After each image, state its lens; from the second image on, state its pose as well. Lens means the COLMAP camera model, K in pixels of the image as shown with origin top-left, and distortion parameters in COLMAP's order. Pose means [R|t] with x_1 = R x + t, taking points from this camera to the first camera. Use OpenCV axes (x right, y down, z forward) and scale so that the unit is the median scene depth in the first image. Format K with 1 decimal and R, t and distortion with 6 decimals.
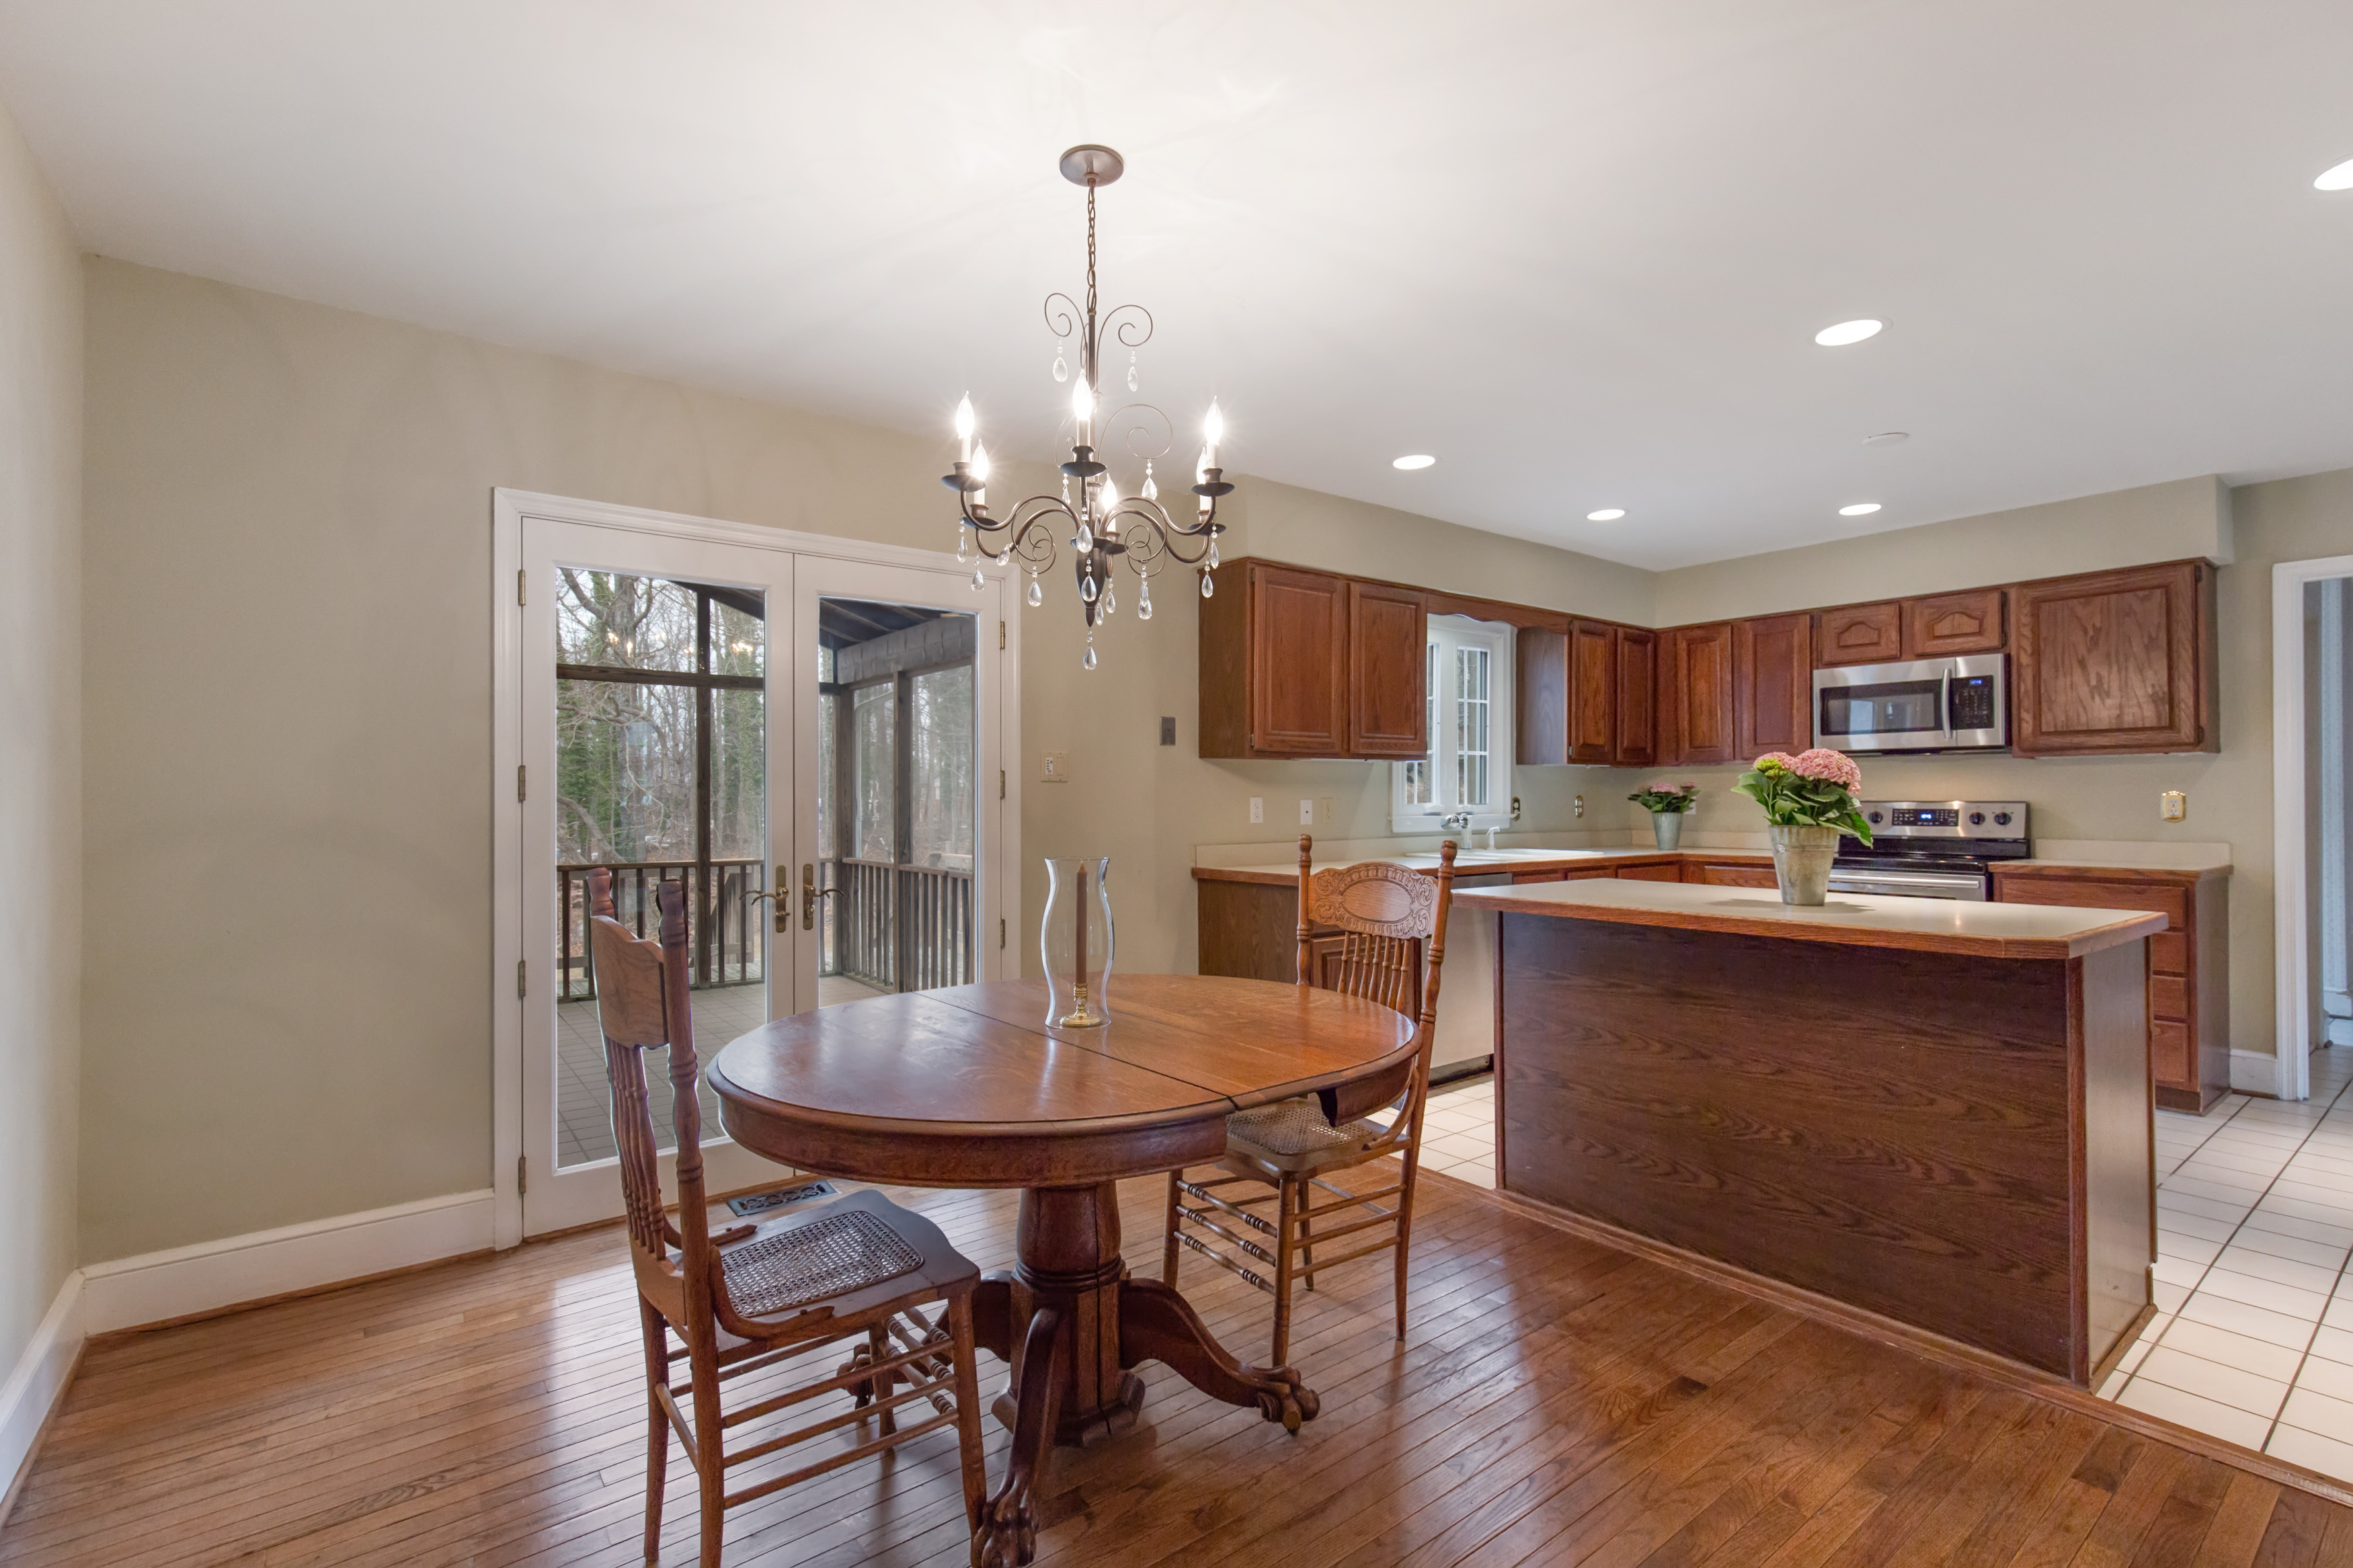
lens RADIAL K [[1055.8, 0, 1175.6], [0, 1055.8, 807.2], [0, 0, 1]] dist [0.001240, 0.000301]
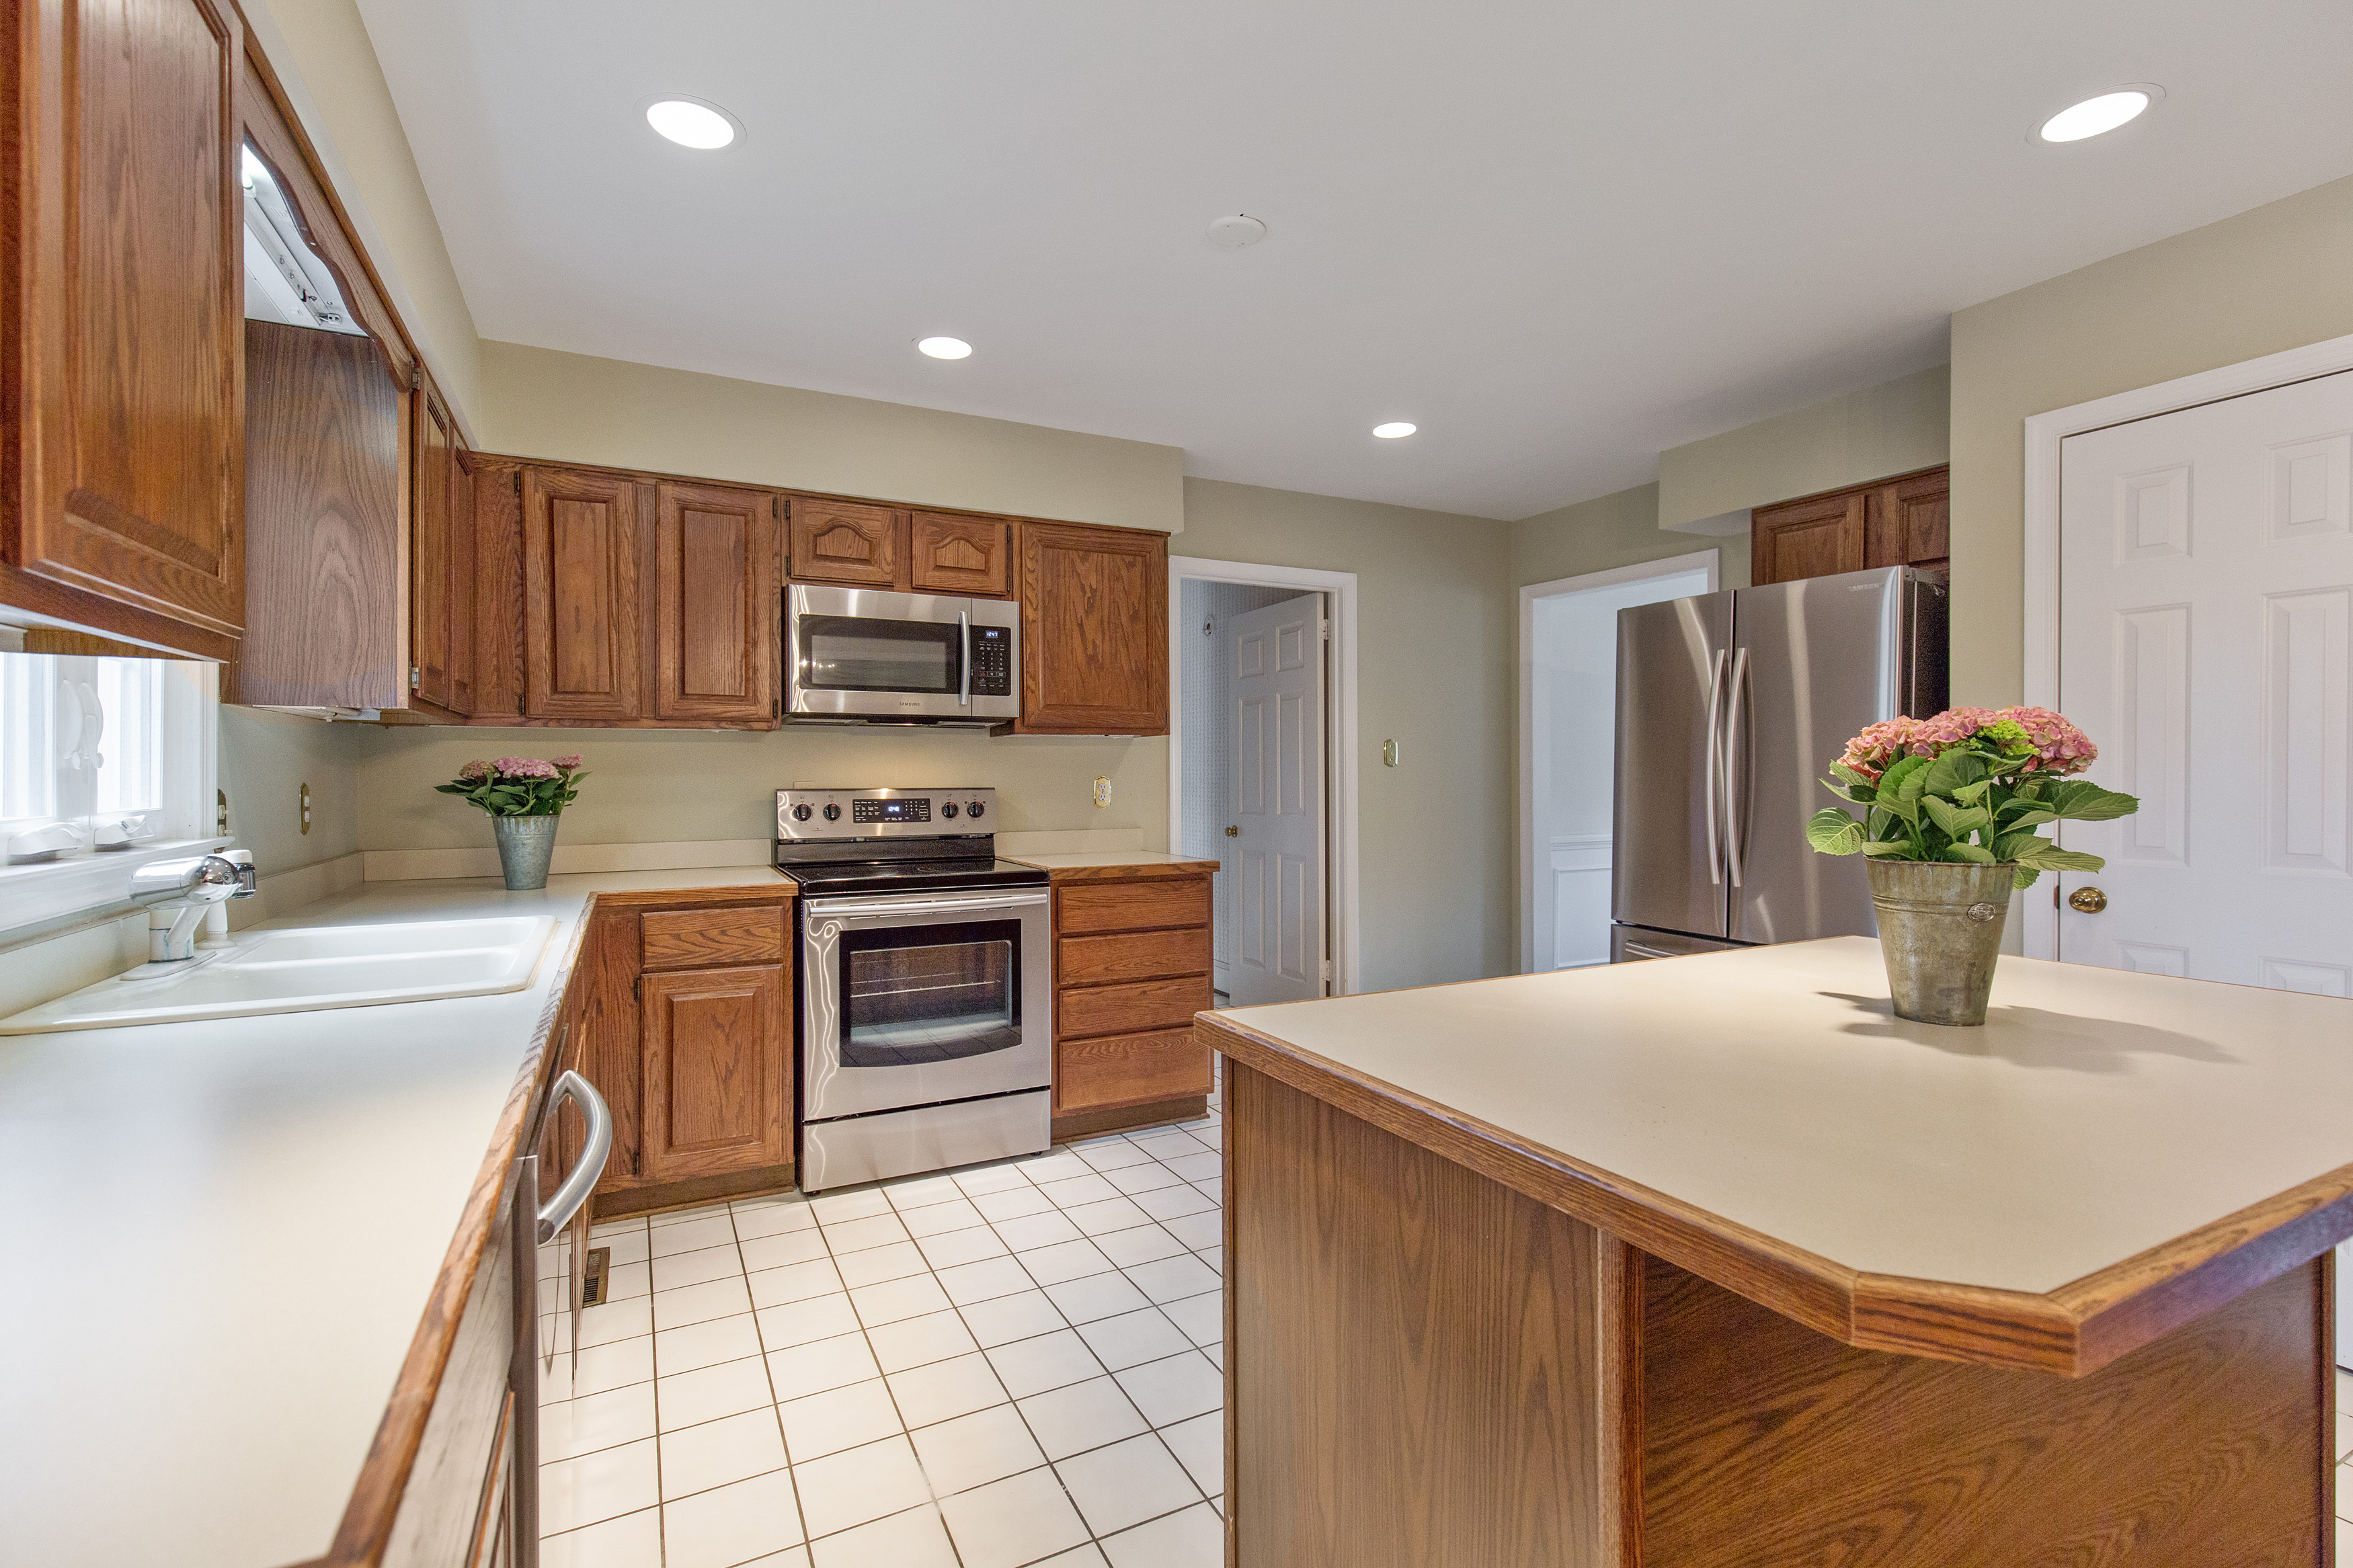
lens RADIAL K [[1061.2, 0, 1176.5], [0, 1061.2, 784.0], [0, 0, 1]] dist [0.002252, 0.000527]
pose [[0.183308, -0.010897, 0.982995, 0.018876], [0.006408, 0.999931, 0.009890, -0.015277], [-0.983035, 0.004487, 0.183365, 0.691772]]
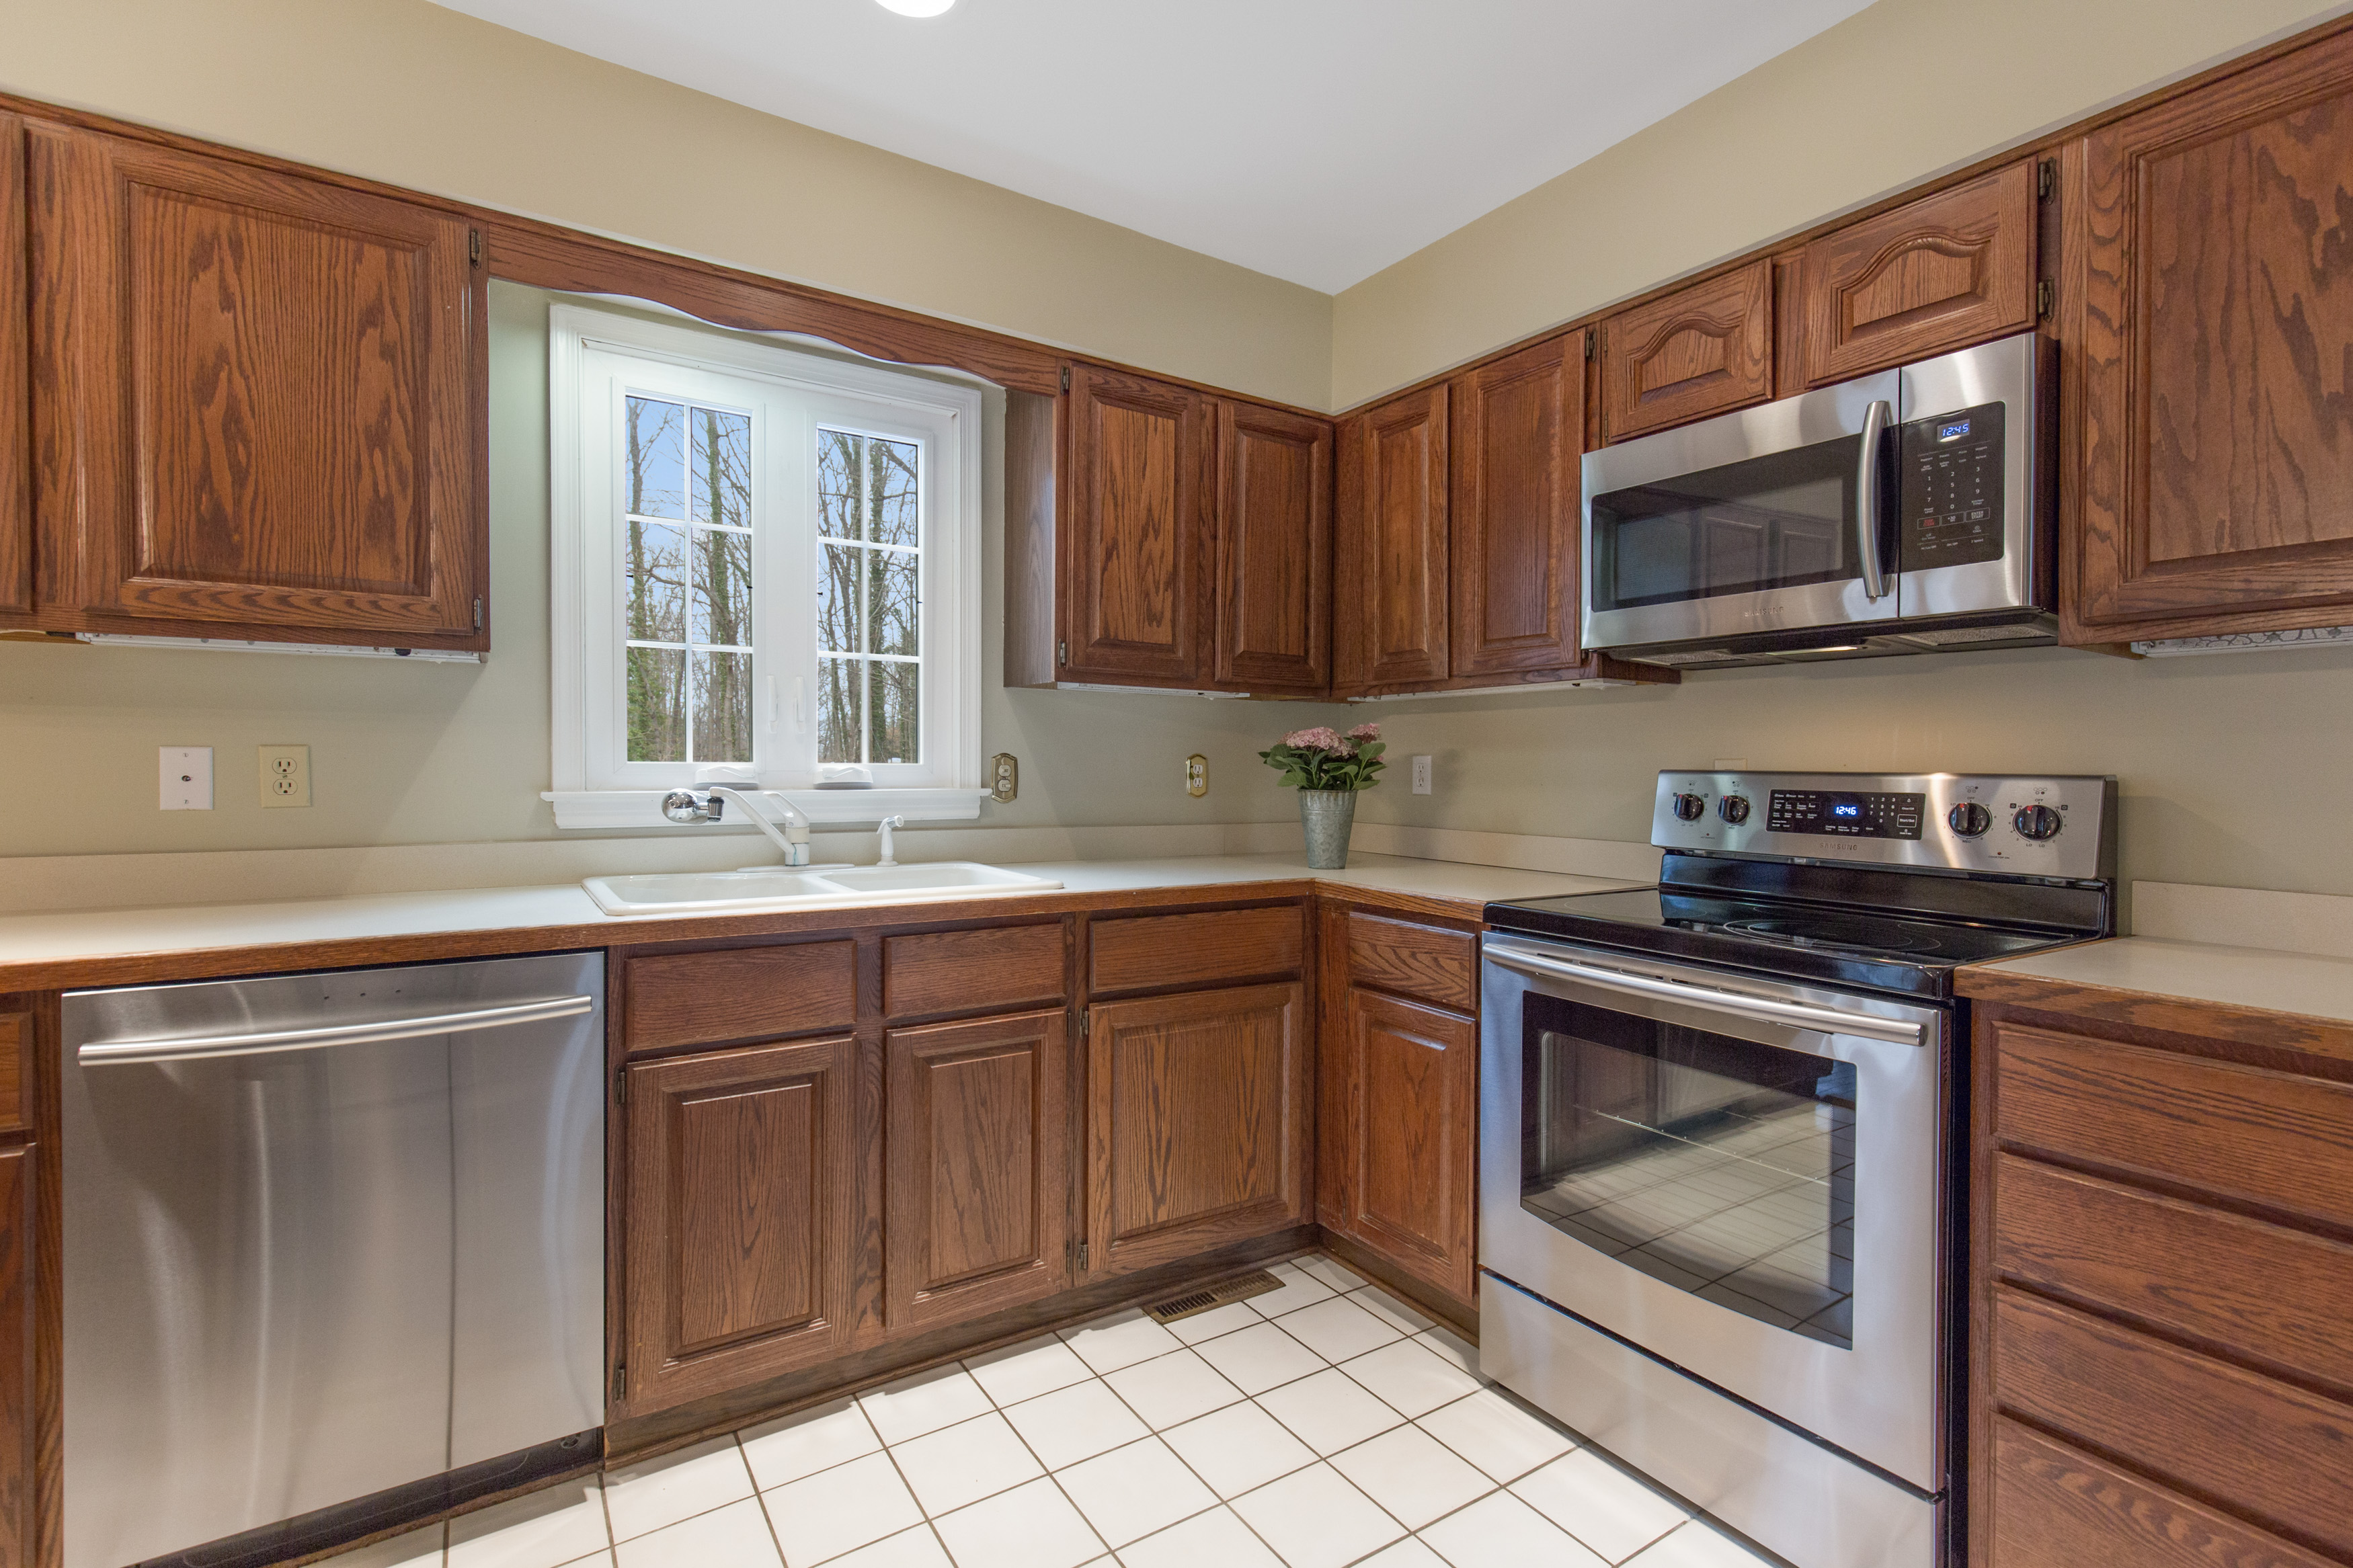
lens RADIAL K [[1061.2, 0, 1176.5], [0, 1061.2, 784.0], [0, 0, 1]] dist [0.002252, 0.000527]
pose [[0.996547, 0.013648, -0.081899, 0.507044], [-0.012749, 0.999853, 0.011493, -0.002722], [0.082044, -0.010409, 0.996574, 0.599121]]
